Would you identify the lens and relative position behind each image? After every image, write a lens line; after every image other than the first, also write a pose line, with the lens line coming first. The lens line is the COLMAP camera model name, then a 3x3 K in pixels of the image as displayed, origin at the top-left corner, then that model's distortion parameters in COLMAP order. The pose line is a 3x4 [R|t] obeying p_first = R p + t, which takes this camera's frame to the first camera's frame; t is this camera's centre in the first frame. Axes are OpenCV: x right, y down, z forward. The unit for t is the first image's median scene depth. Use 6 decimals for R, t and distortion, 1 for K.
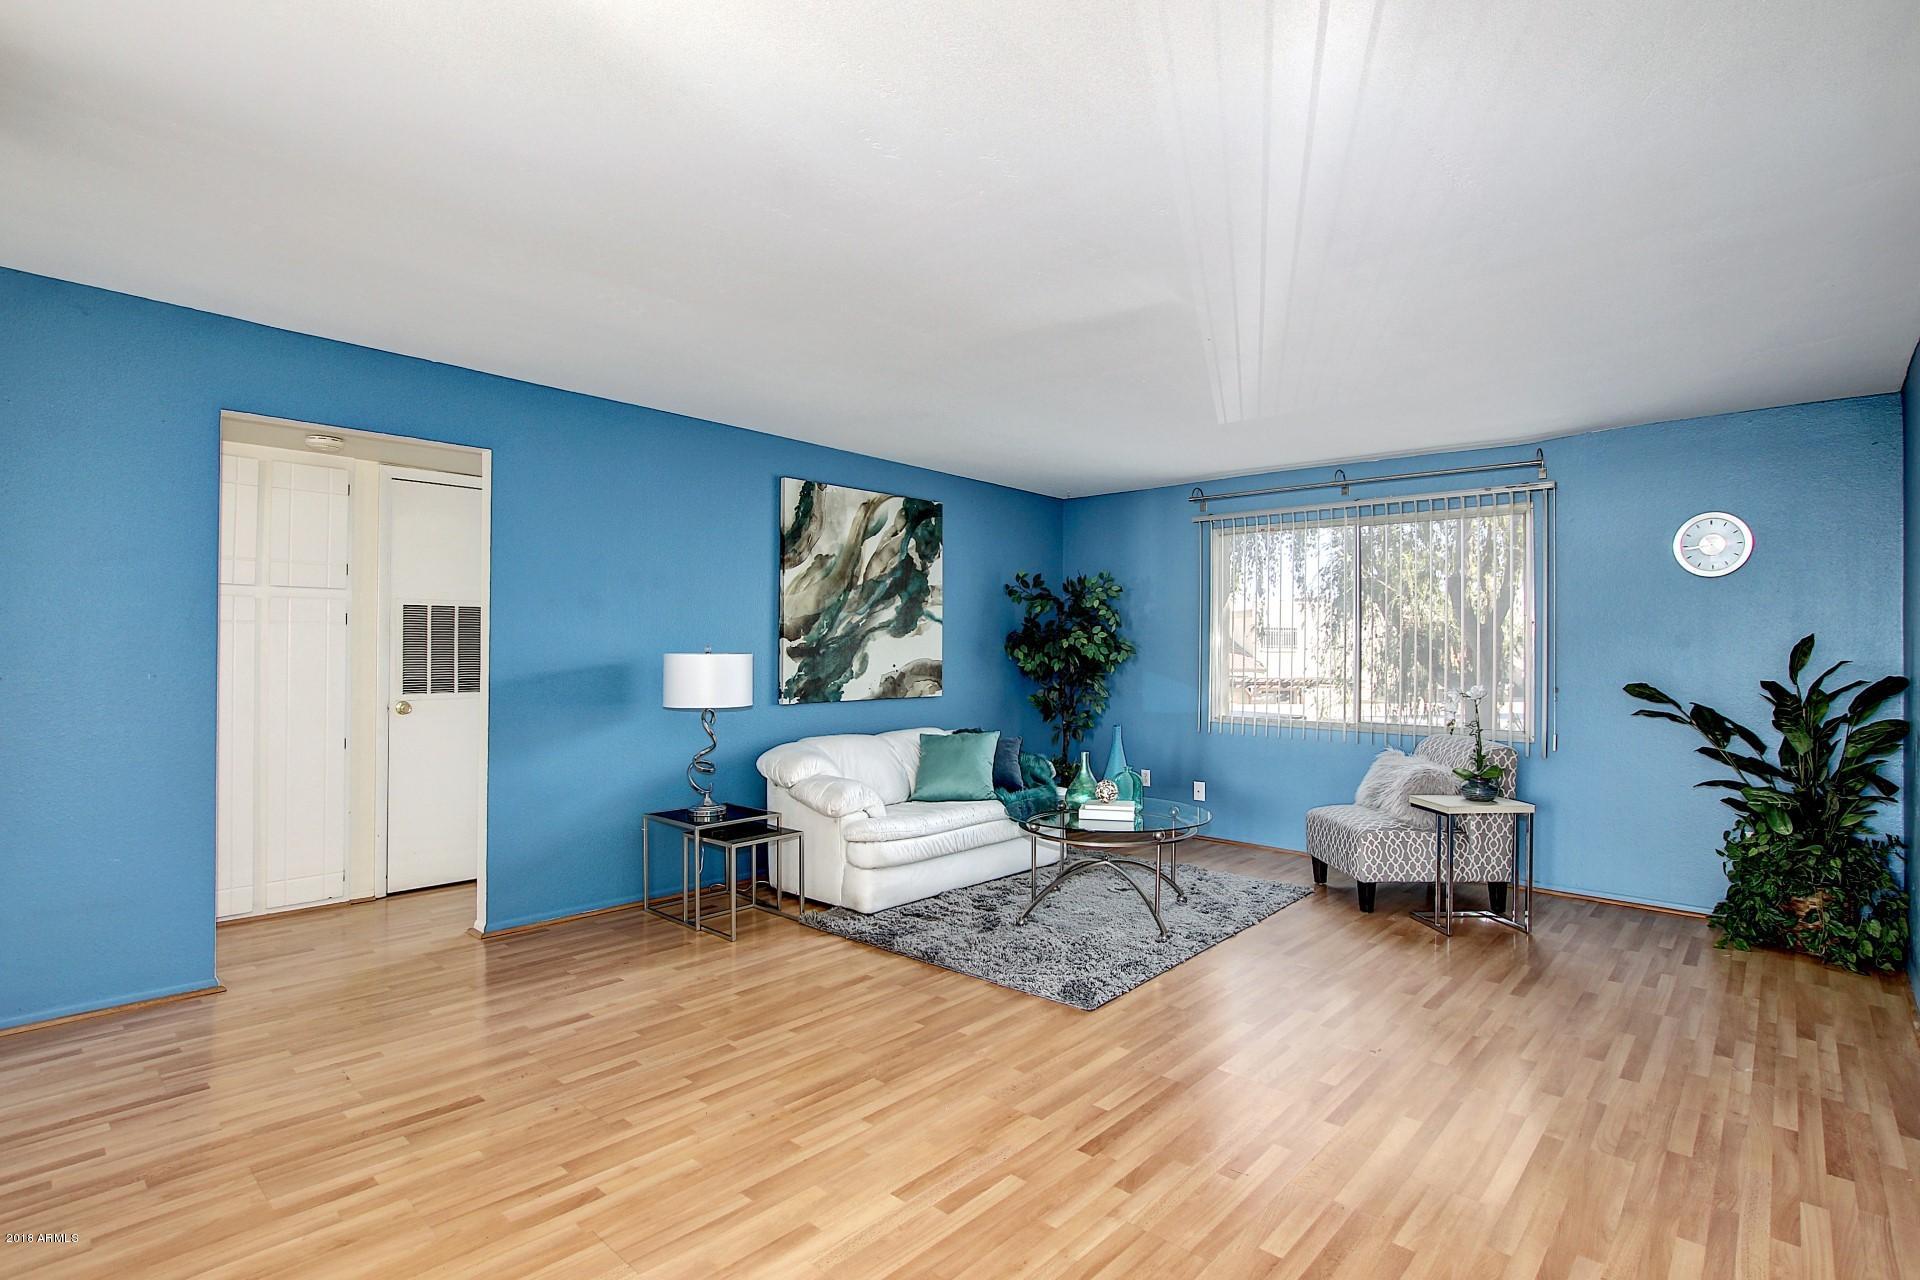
lens RADIAL K [[914.6, 0, 960.7], [0, 914.6, 647.2], [0, 0, 1]] dist [-0.030360, 0.000412]
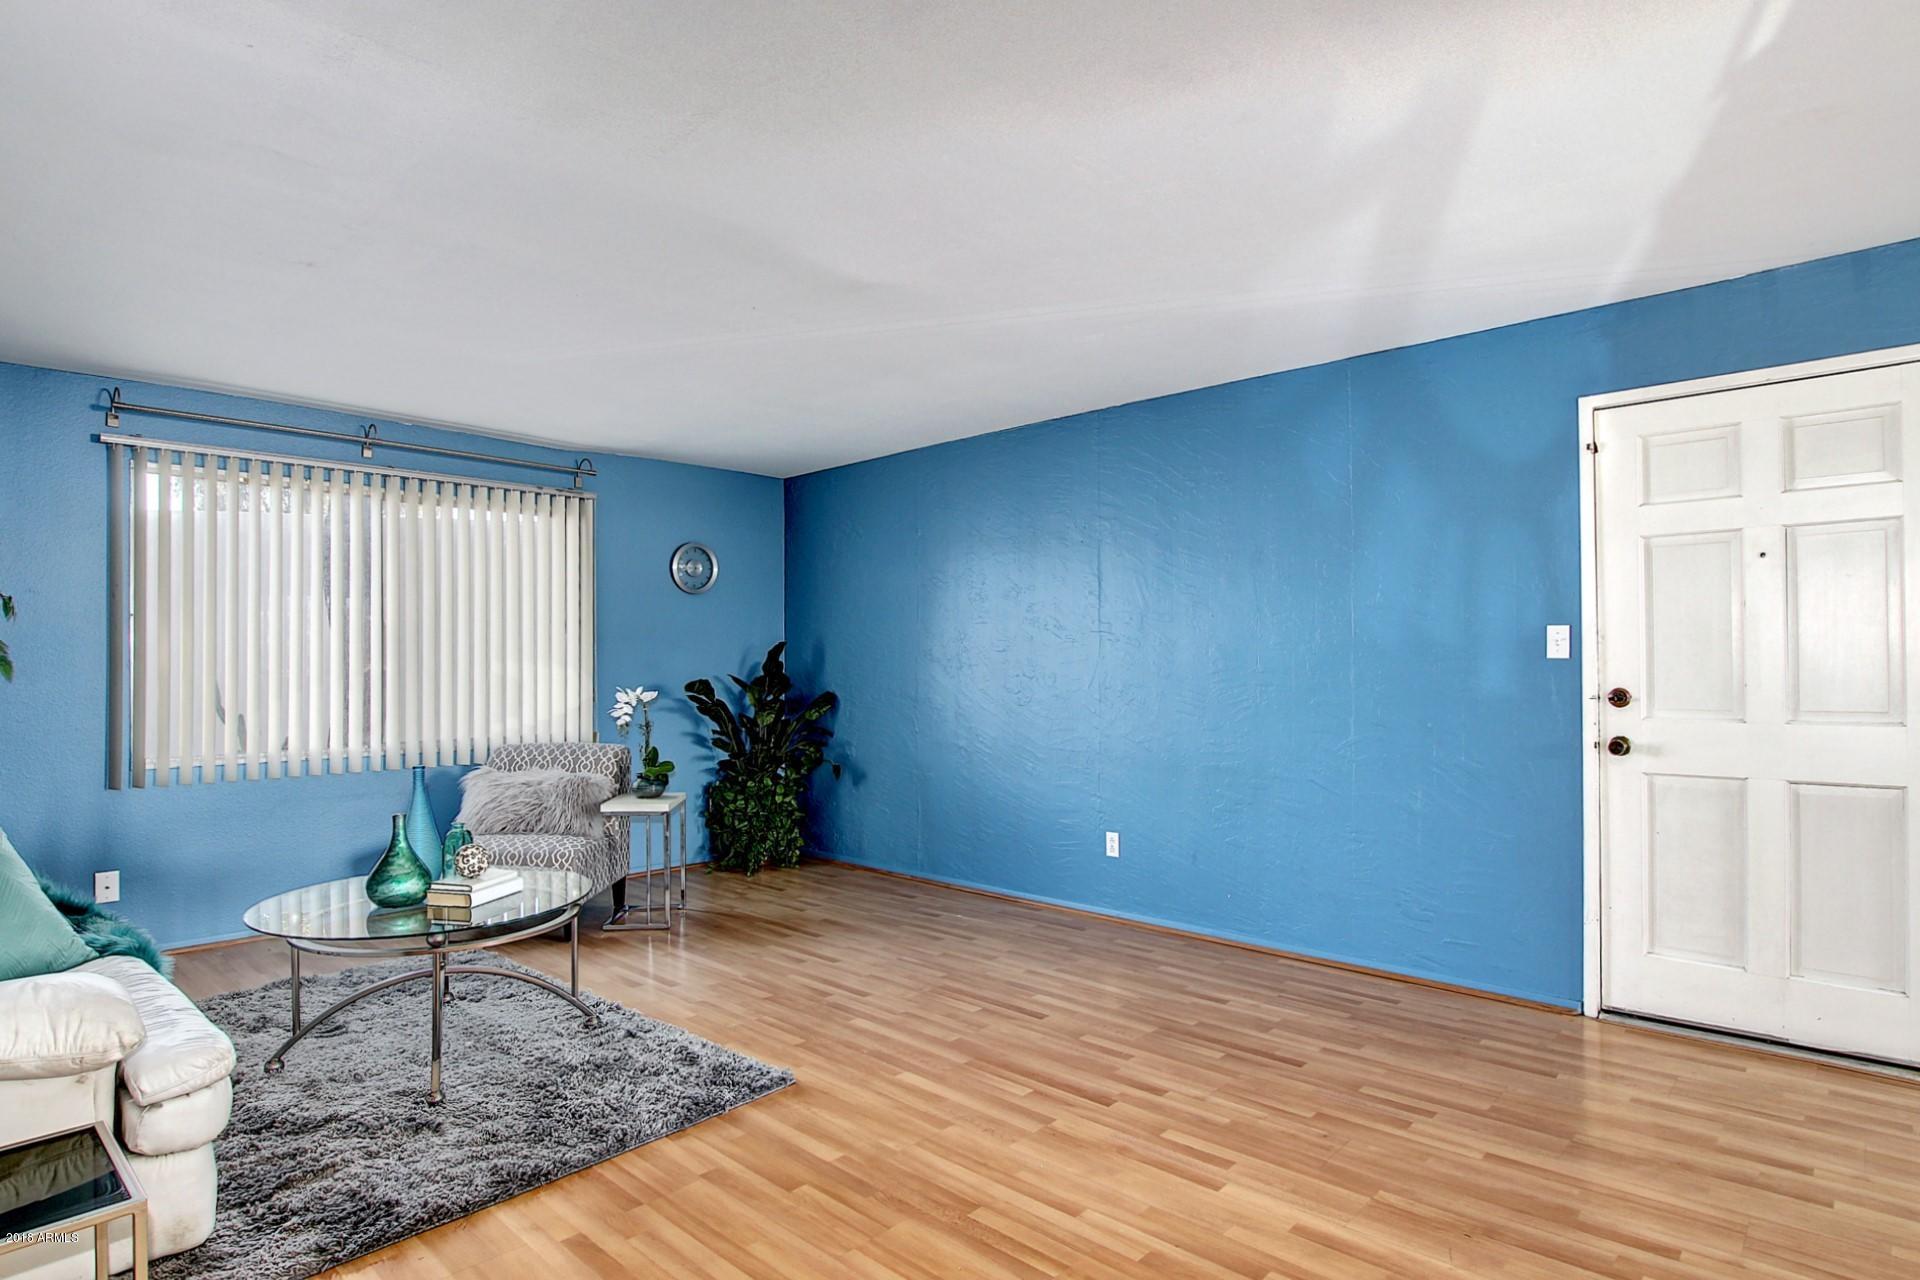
lens RADIAL K [[1036.3, 0, 960.0], [0, 1036.3, 640.0], [0, 0, 1]] dist [-0.049075, 0.000211]
pose [[0.018791, 0.005863, 0.999806, -0.844848], [0.009678, 0.999935, -0.006046, 0.004915], [-0.999777, 0.009789, 0.018733, 0.885837]]
